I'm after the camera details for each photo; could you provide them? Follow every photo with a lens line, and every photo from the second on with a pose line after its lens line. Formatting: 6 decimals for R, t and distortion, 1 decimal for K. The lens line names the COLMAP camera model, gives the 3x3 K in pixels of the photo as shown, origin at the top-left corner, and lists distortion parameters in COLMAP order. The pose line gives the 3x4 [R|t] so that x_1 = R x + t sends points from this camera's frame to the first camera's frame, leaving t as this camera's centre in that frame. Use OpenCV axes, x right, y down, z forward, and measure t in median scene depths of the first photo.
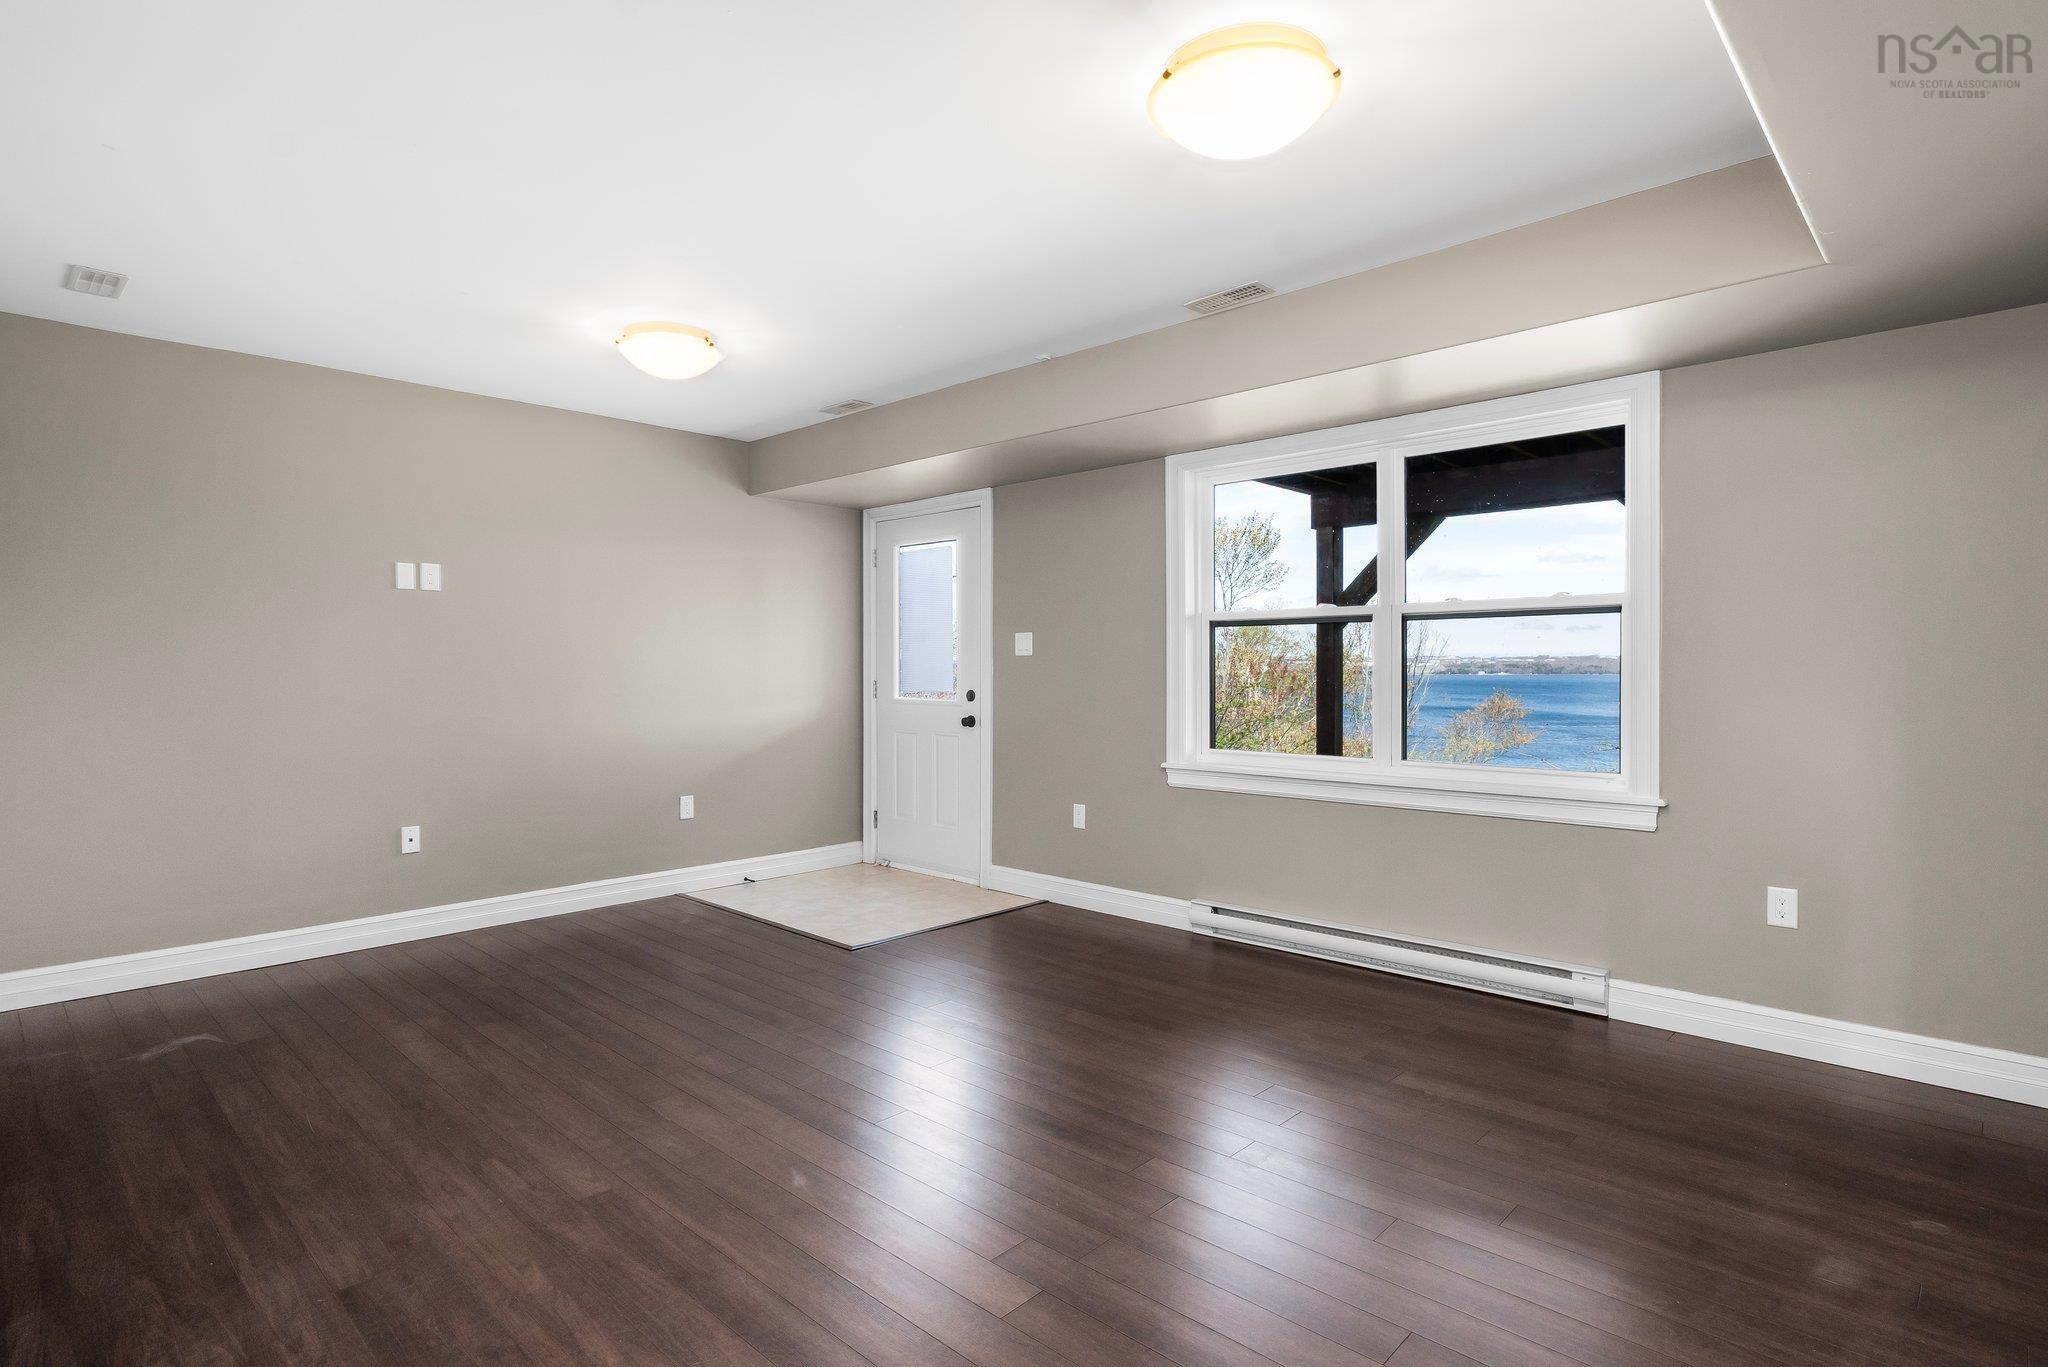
lens RADIAL K [[1042.9, 0, 1020.2], [0, 1042.9, 690.9], [0, 0, 1]] dist [-0.009239, 0.003927]
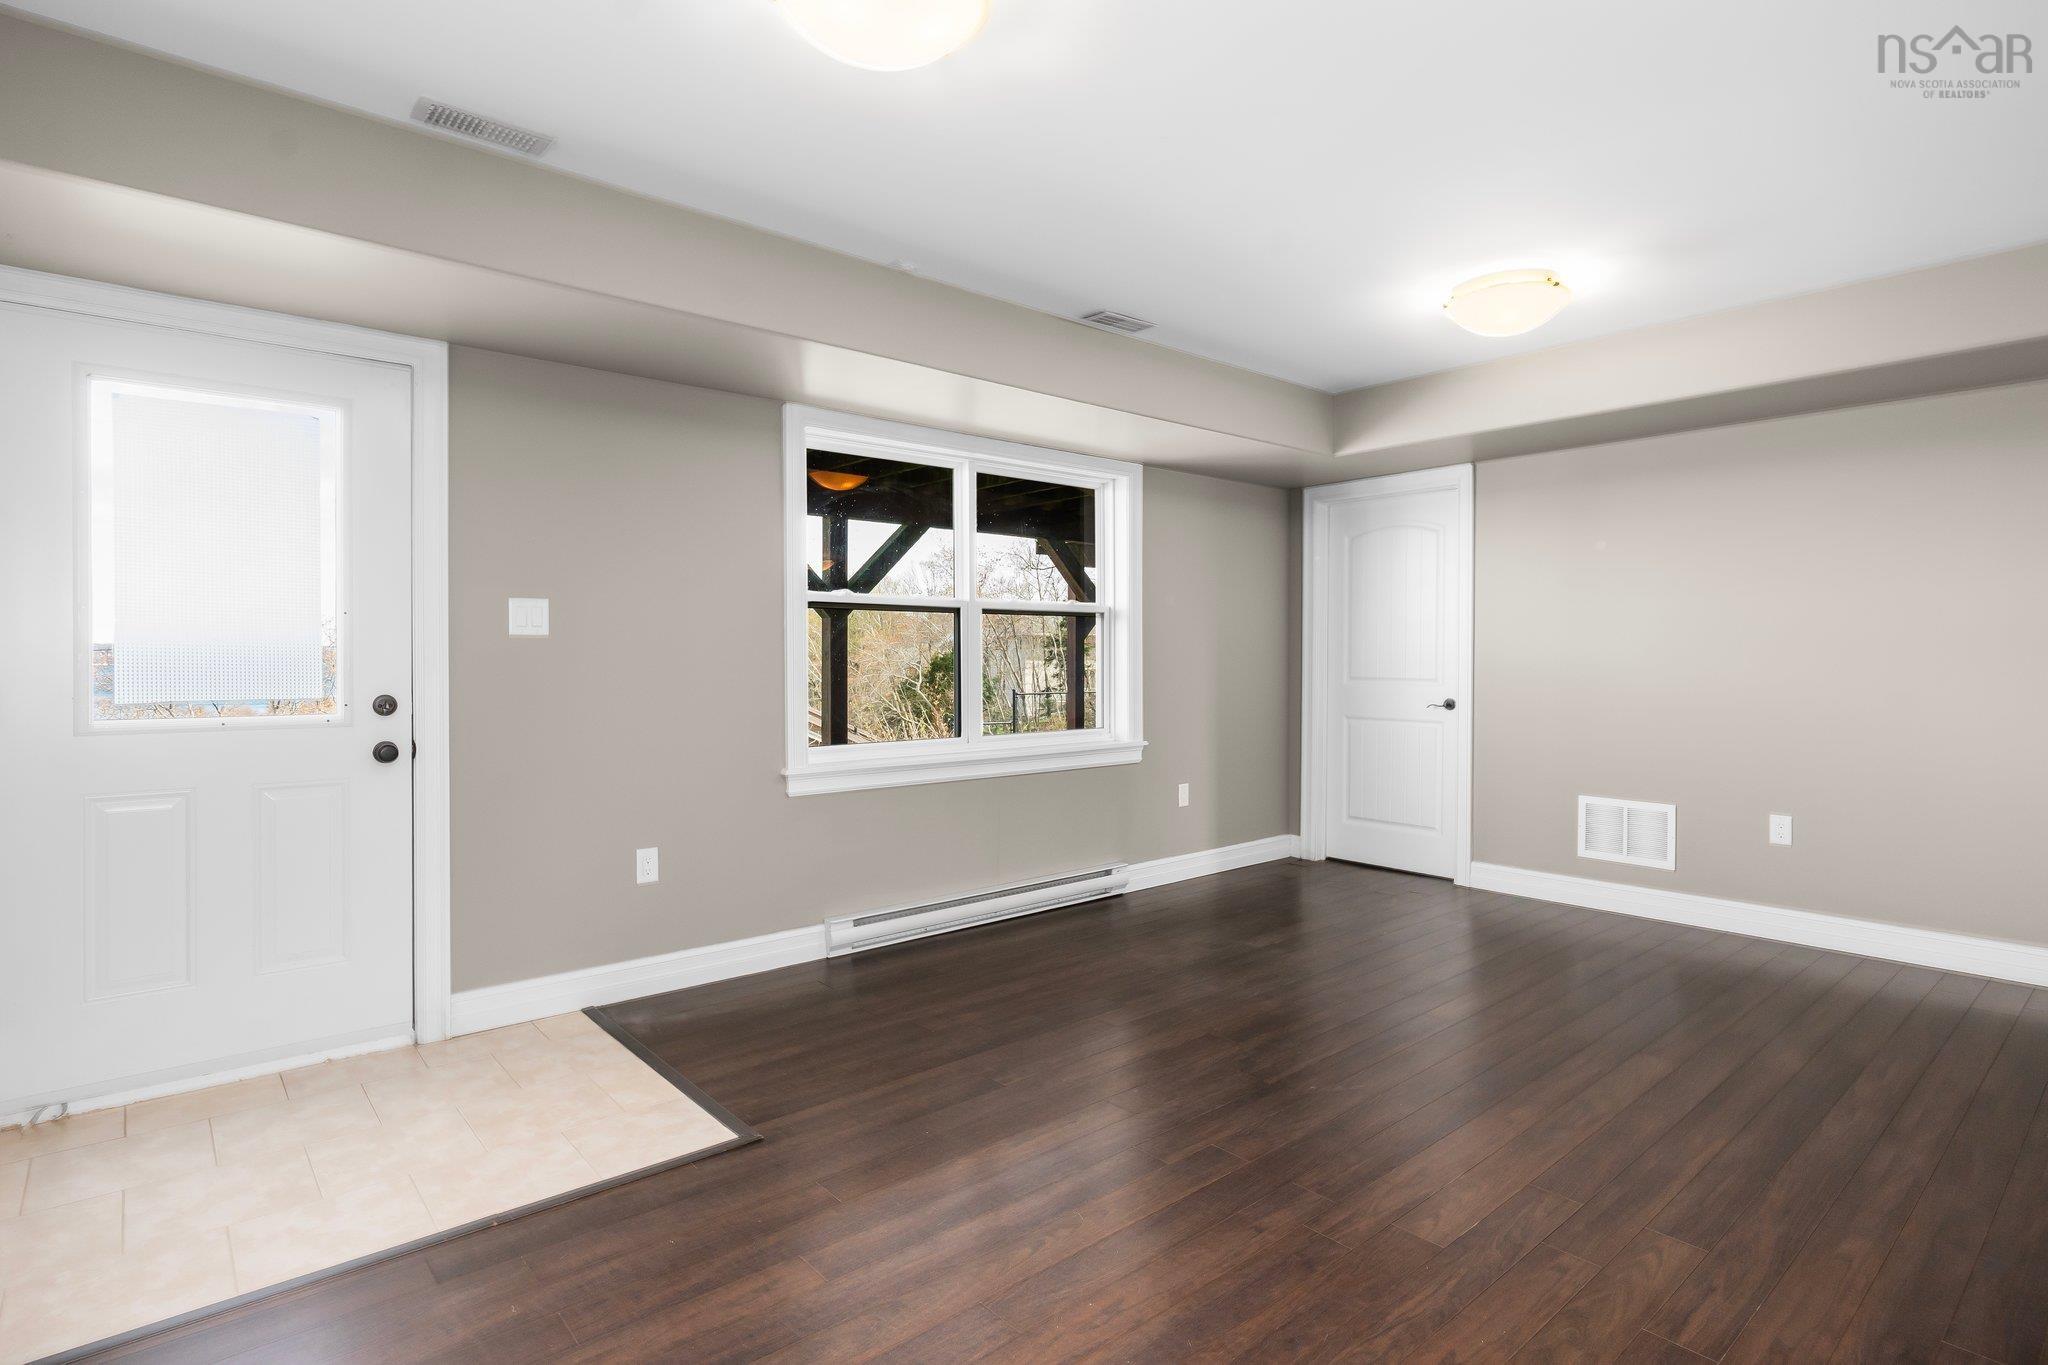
lens RADIAL K [[1042.9, 0, 1024.1], [0, 1042.9, 663.8], [0, 0, 1]] dist [-0.009239, 0.003927]
pose [[0.092151, -0.005326, 0.995731, -0.721449], [0.024597, 0.999693, 0.003071, -0.013772], [-0.995441, 0.024209, 0.092254, 0.790658]]
